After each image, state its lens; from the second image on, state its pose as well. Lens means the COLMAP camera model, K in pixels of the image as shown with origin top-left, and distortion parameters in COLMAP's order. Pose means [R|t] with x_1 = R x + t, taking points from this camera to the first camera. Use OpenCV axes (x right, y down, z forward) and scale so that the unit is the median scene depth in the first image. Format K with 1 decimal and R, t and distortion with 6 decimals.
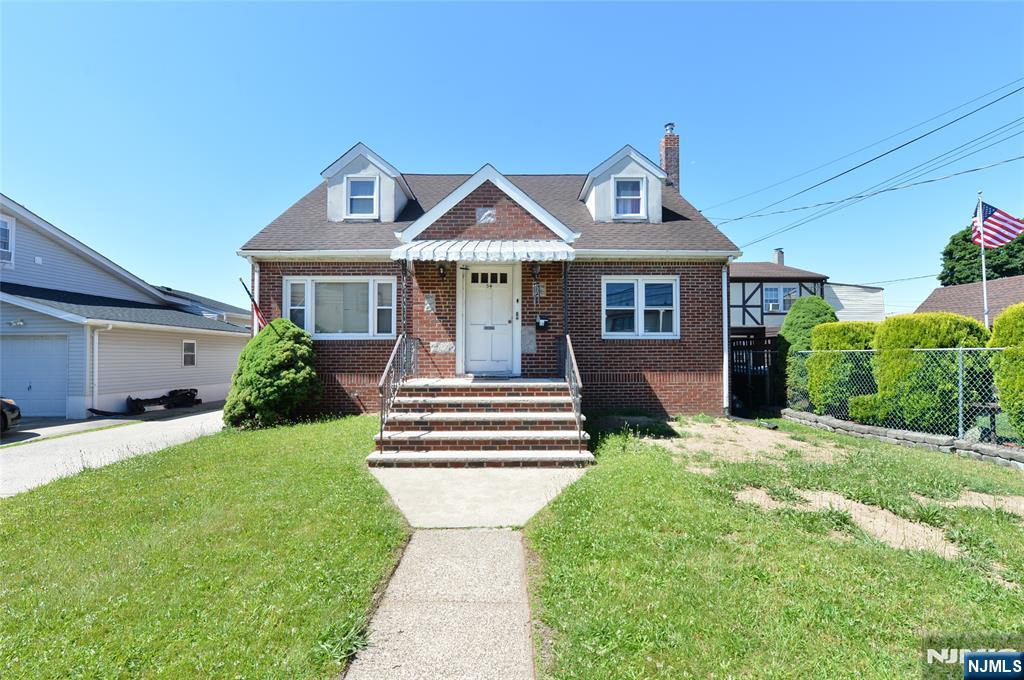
lens RADIAL K [[420.4, 0, 512.8], [0, 420.4, 349.9], [0, 0, 1]] dist [-0.022431, 0.000073]
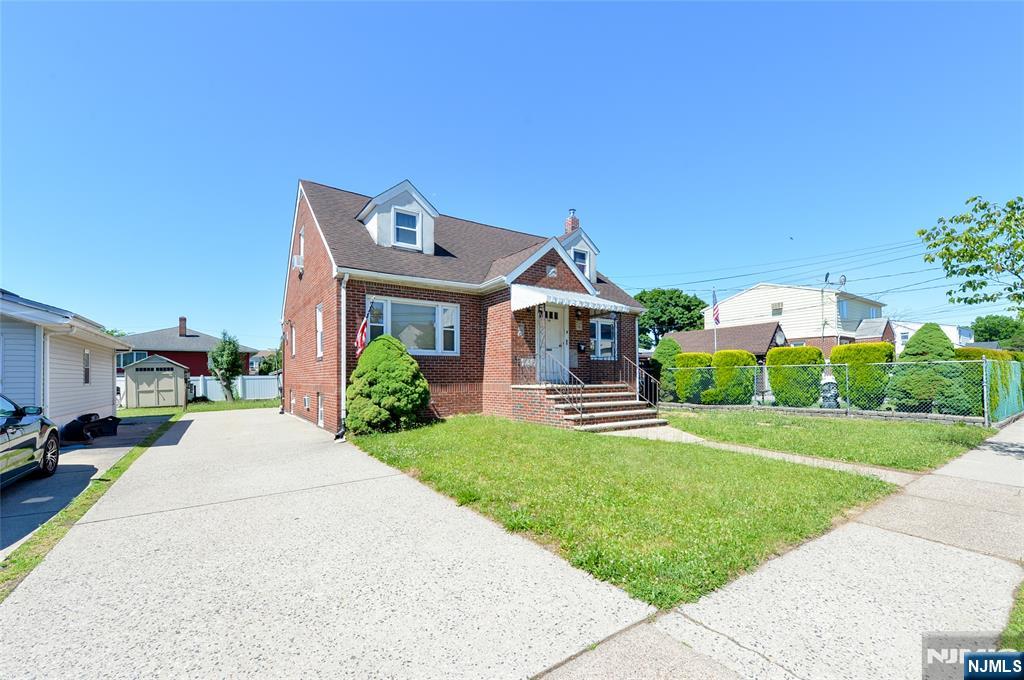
lens RADIAL K [[415.0, 0, 511.4], [0, 415.0, 378.6], [0, 0, 1]] dist [0.000134, 0.000035]
pose [[0.829289, -0.004364, 0.558802, -0.950038], [-0.001307, 0.999952, 0.009750, 0.032815], [-0.558818, -0.008816, 0.829244, -0.107691]]
